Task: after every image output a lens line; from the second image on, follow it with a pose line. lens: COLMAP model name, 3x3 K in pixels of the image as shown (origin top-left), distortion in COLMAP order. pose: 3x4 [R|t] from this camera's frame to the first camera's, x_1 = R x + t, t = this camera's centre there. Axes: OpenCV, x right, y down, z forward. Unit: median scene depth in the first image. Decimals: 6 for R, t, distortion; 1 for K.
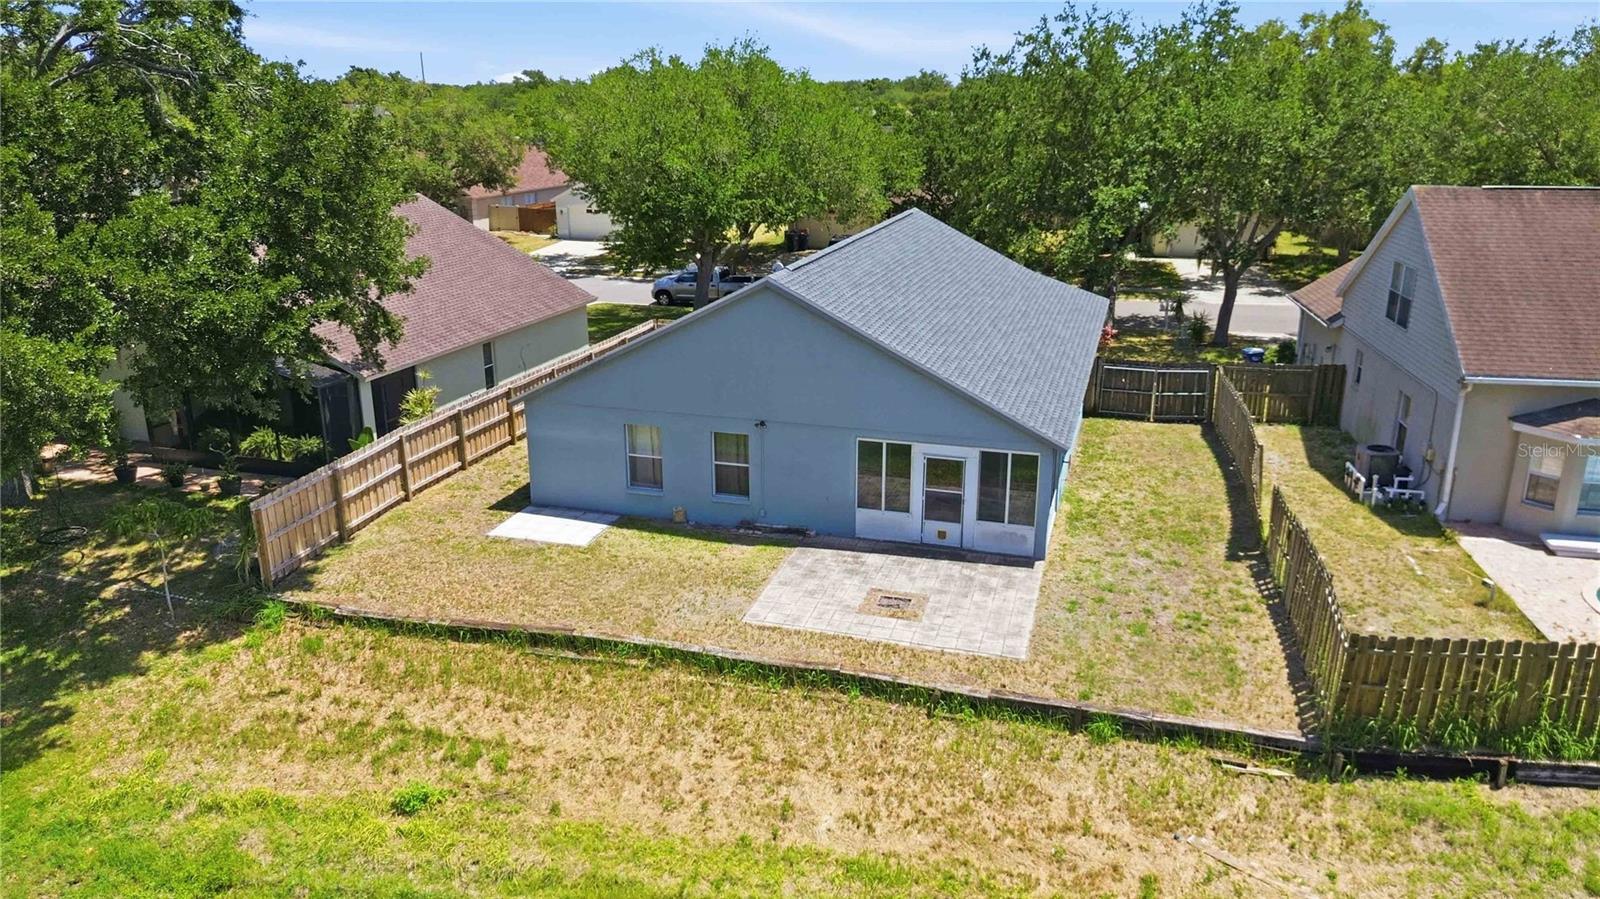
lens RADIAL K [[1155.4, 0, 800.0], [0, 1155.4, 449.5], [0, 0, 1]] dist [0.025727, -0.001735]
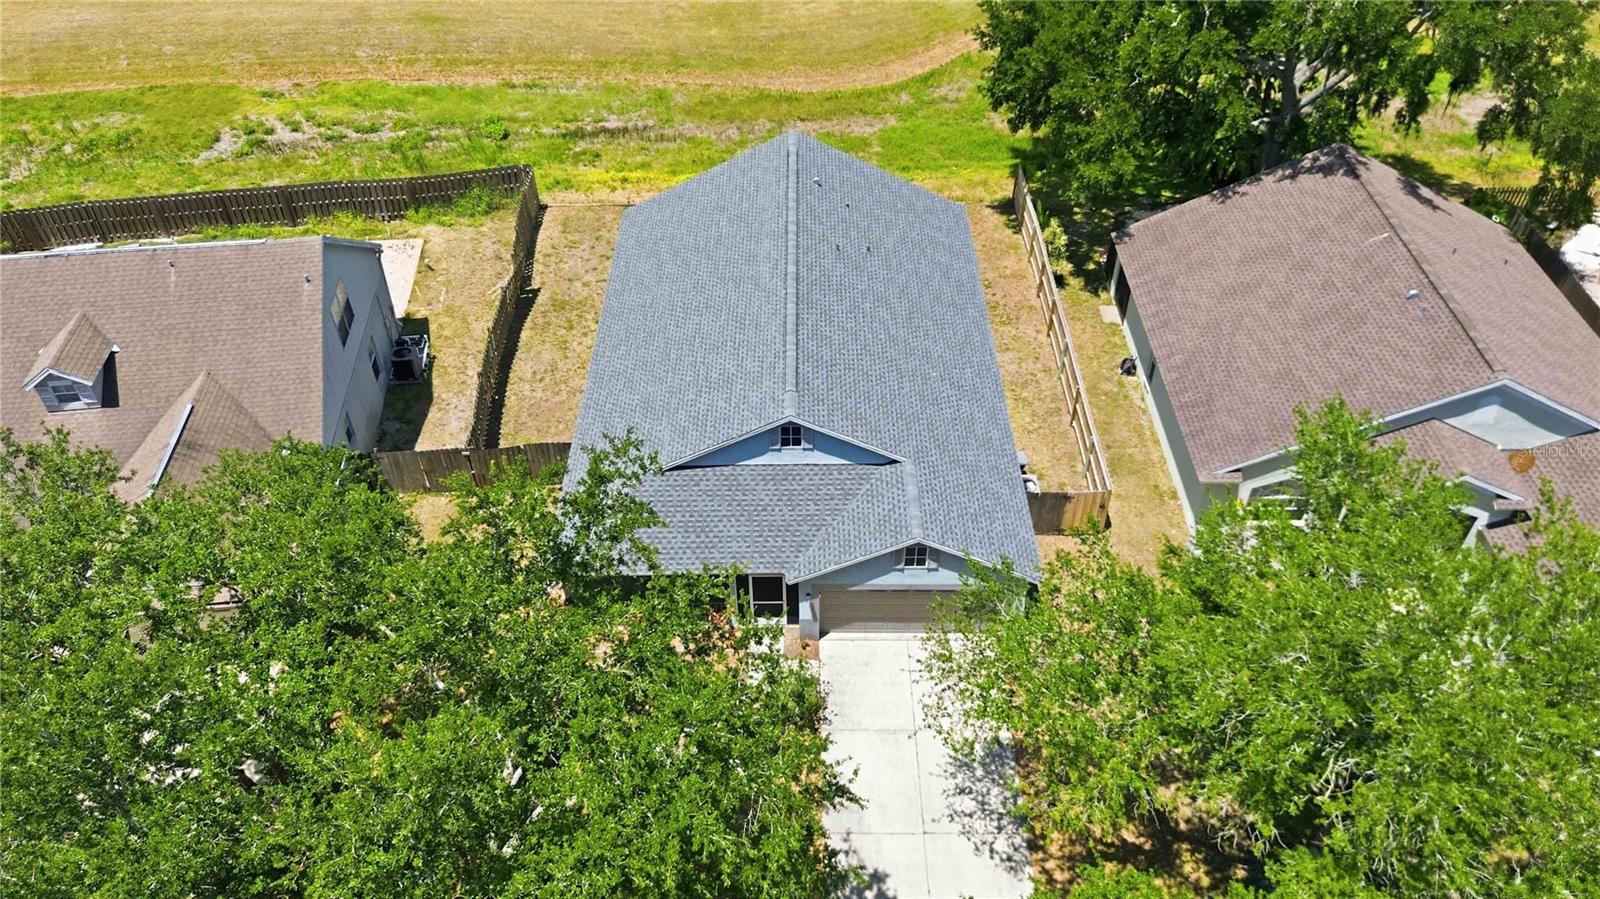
lens RADIAL K [[1145.9, 0, 800.0], [0, 1145.9, 449.5], [0, 0, 1]] dist [0.068766, -0.071890]
pose [[-0.956401, 0.209657, -0.203327, 0.434982], [-0.061148, 0.537013, 0.841355, -1.425845], [0.285585, 0.817105, -0.500780, 2.422130]]
